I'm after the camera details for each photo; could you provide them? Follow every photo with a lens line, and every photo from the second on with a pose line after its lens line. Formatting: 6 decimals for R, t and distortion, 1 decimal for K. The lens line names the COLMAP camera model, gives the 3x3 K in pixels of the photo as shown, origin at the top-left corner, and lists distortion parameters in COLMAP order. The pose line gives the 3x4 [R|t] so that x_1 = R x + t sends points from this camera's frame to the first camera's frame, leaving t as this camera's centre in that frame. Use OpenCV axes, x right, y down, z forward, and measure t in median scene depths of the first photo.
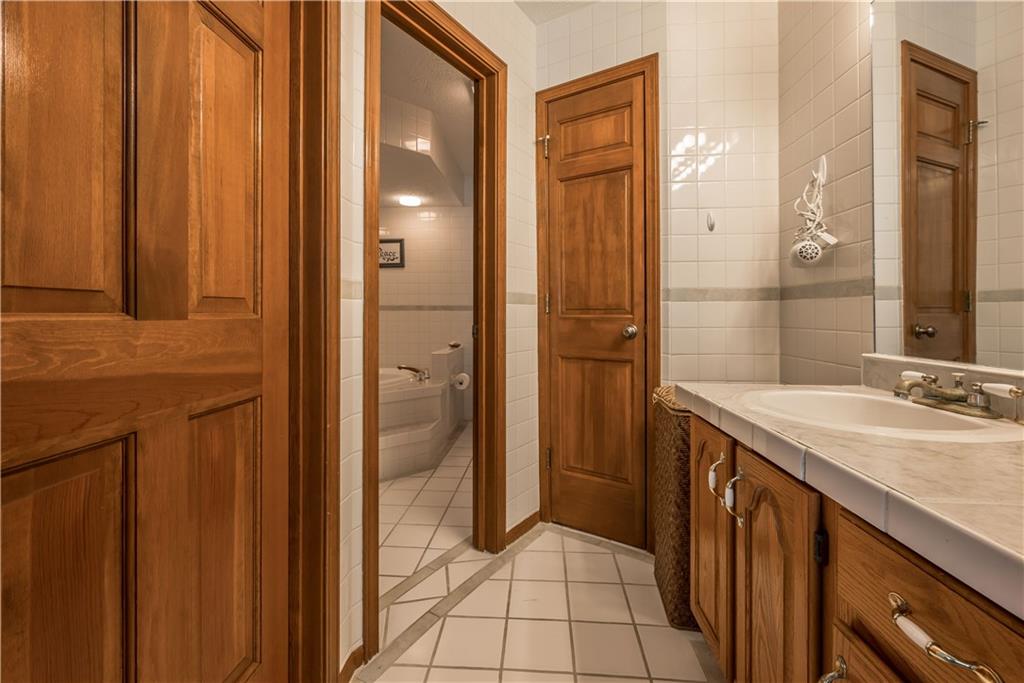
lens RADIAL K [[433.4, 0, 524.7], [0, 433.4, 315.0], [0, 0, 1]] dist [-0.002290, -0.001180]
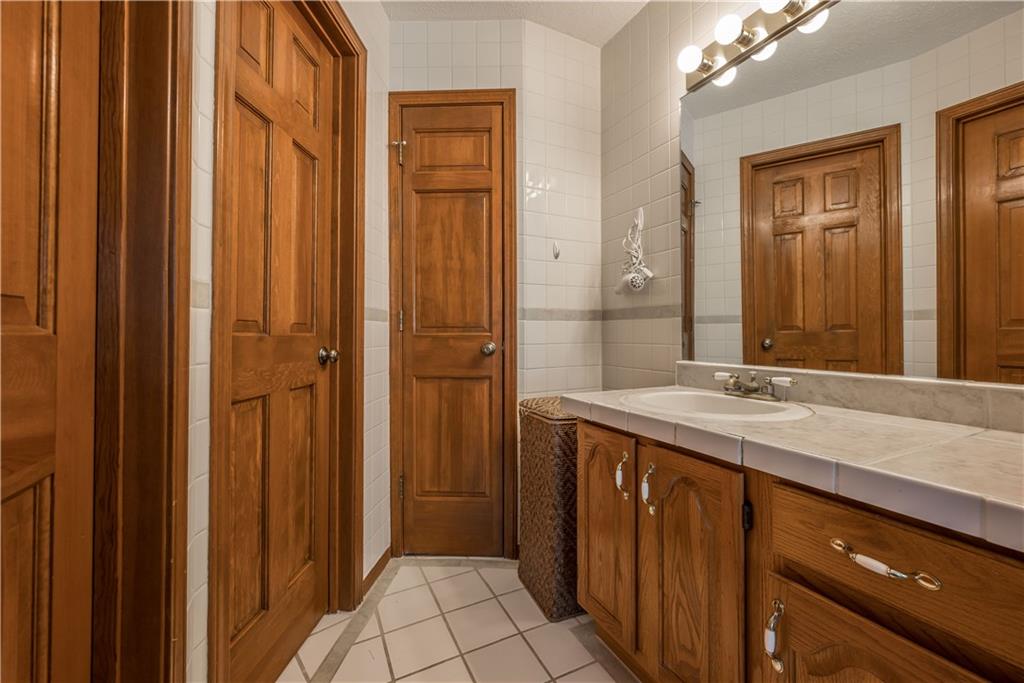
lens RADIAL K [[405.3, 0, 510.1], [0, 405.3, 331.1], [0, 0, 1]] dist [-0.004155, 0.000810]
pose [[0.859038, 0.001861, 0.511909, -0.210357], [0.003720, 0.999944, -0.009876, 0.005593], [-0.511899, 0.010388, 0.858983, 0.143853]]
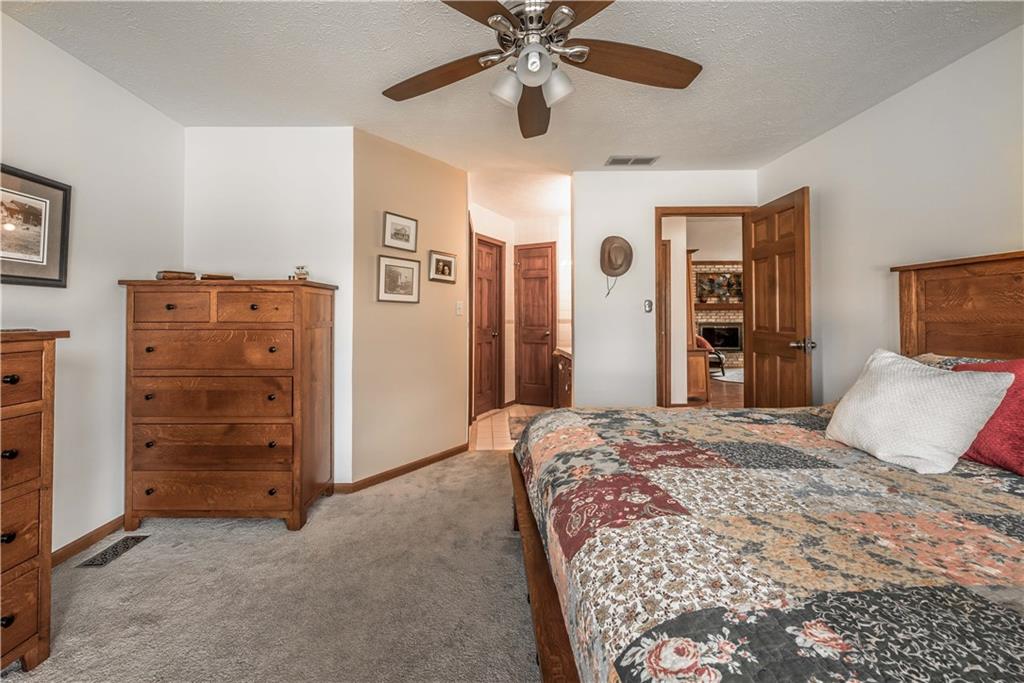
lens RADIAL K [[433.4, 0, 481.3], [0, 433.4, 305.5], [0, 0, 1]] dist [-0.002290, -0.001180]
pose [[0.998673, 0.001911, 0.051458, -0.354843], [-0.000701, 0.999723, -0.023529, -0.081633], [-0.051488, 0.023462, 0.998398, -1.903677]]
